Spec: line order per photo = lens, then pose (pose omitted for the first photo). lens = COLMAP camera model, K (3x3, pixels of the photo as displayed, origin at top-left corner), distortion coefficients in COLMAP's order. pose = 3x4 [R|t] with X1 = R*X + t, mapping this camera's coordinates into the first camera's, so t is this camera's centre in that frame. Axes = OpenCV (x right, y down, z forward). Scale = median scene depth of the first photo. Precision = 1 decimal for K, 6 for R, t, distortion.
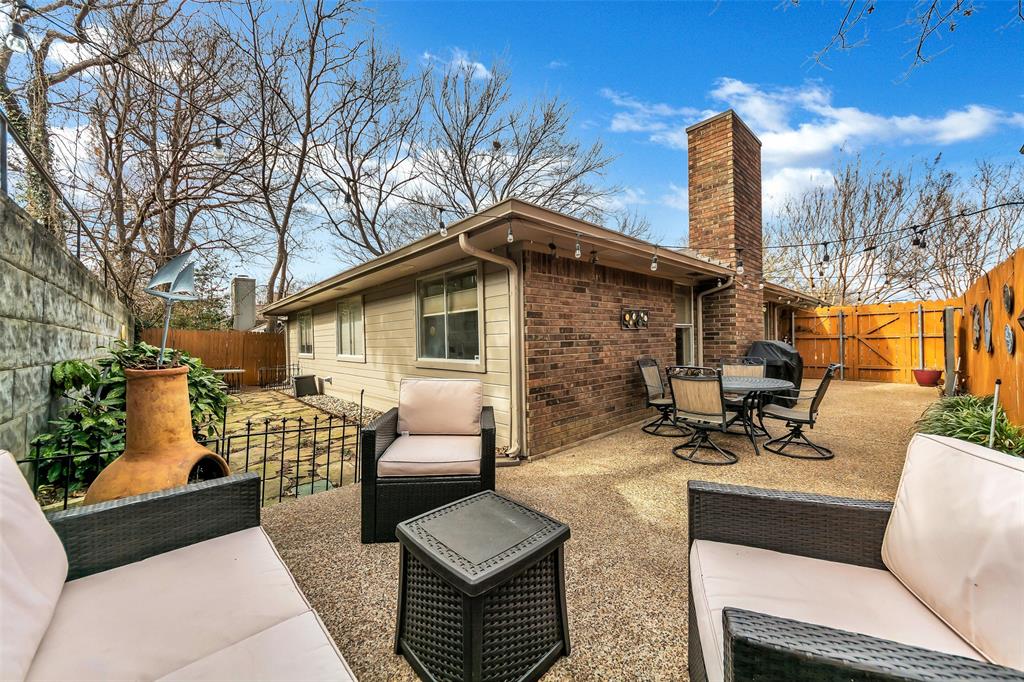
lens RADIAL K [[381.3, 0, 517.0], [0, 381.3, 339.8], [0, 0, 1]] dist [-0.001530, -0.000095]
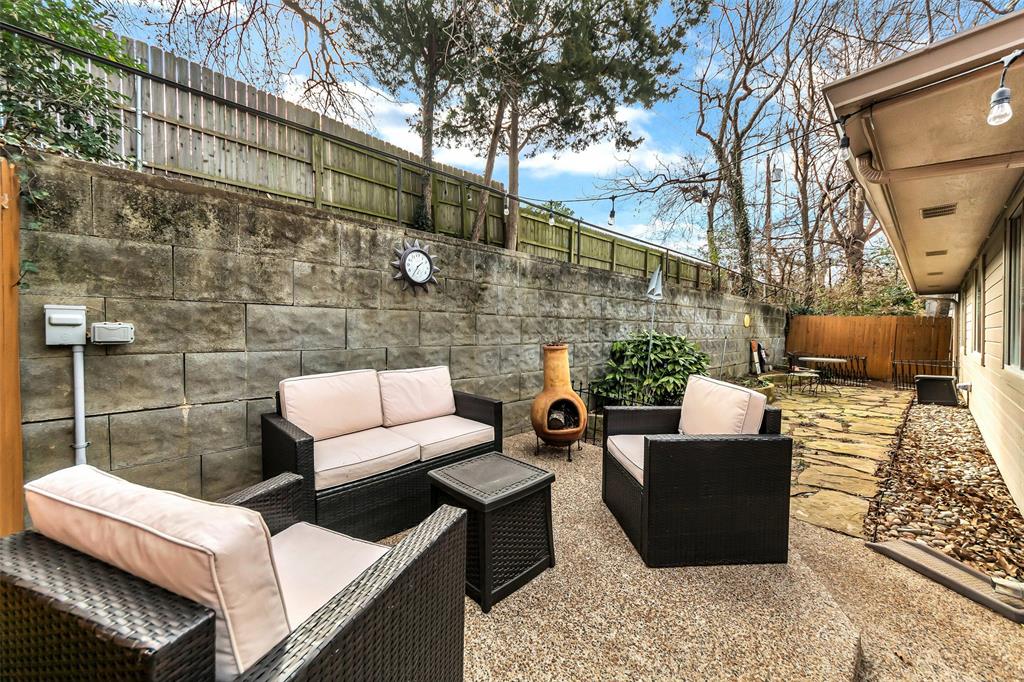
lens RADIAL K [[381.3, 0, 506.7], [0, 381.3, 340.1], [0, 0, 1]] dist [-0.001530, -0.000095]
pose [[-0.017167, 0.033782, -0.999282, 0.368190], [0.005132, 0.999419, 0.033698, -0.005143], [0.999839, -0.004550, -0.017330, 0.338367]]
